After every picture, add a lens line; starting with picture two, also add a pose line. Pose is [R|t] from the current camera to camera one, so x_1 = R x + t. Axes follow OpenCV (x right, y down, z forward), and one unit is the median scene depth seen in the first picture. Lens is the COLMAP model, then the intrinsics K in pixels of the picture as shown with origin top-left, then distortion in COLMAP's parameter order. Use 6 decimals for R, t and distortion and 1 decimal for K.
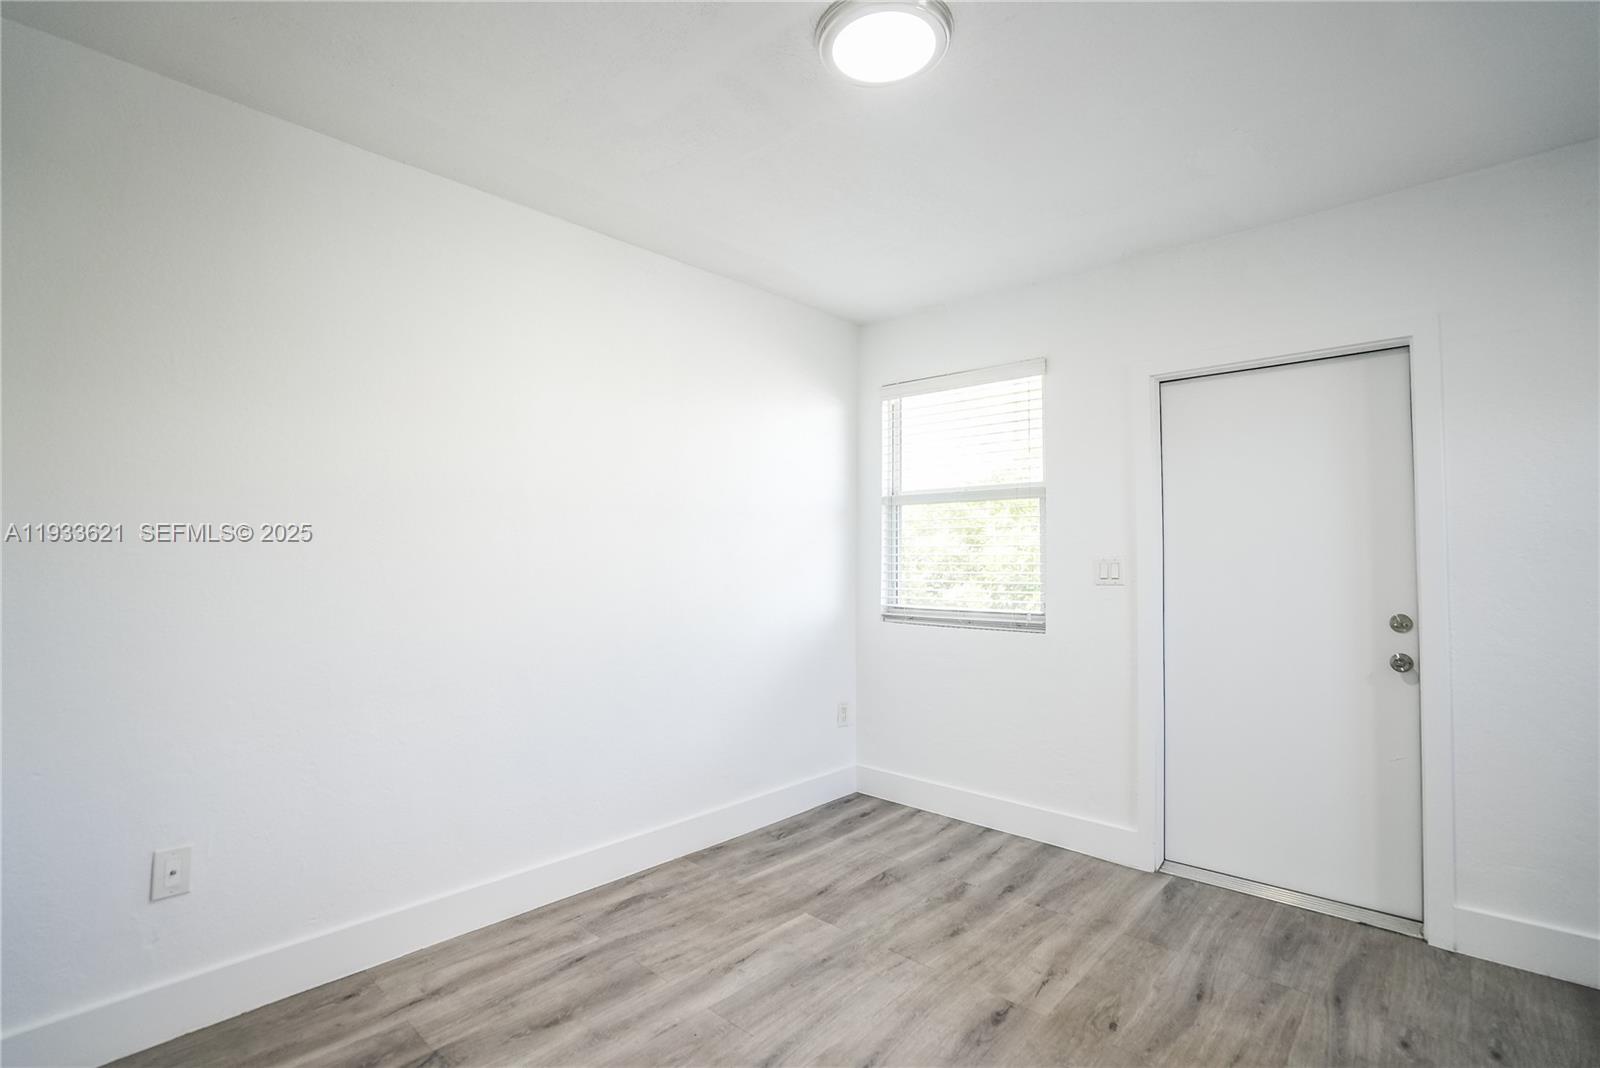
lens RADIAL K [[743.1, 0, 796.5], [0, 743.1, 535.2], [0, 0, 1]] dist [-0.056879, 0.019091]
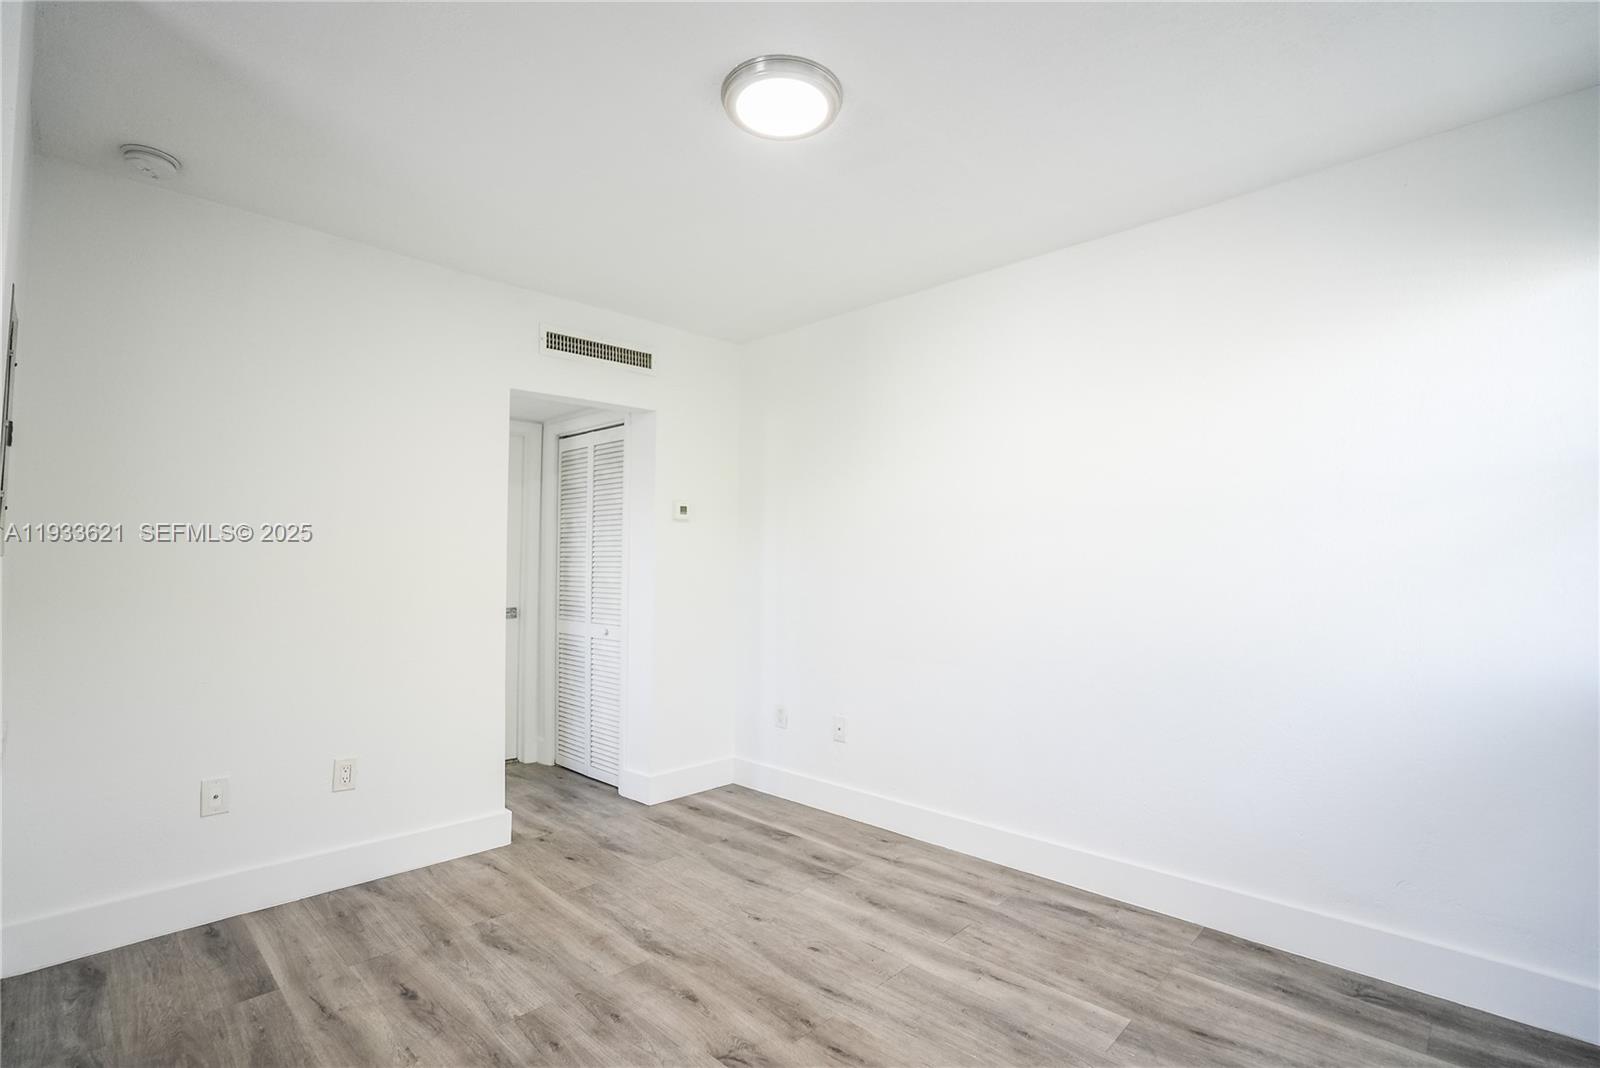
lens RADIAL K [[743.1, 0, 796.5], [0, 743.1, 535.2], [0, 0, 1]] dist [-0.056879, 0.019091]
pose [[-0.028938, -0.043920, -0.998616, 0.847614], [0.024631, 0.998700, -0.044638, 0.033387], [0.999278, -0.025889, -0.027819, 0.721386]]
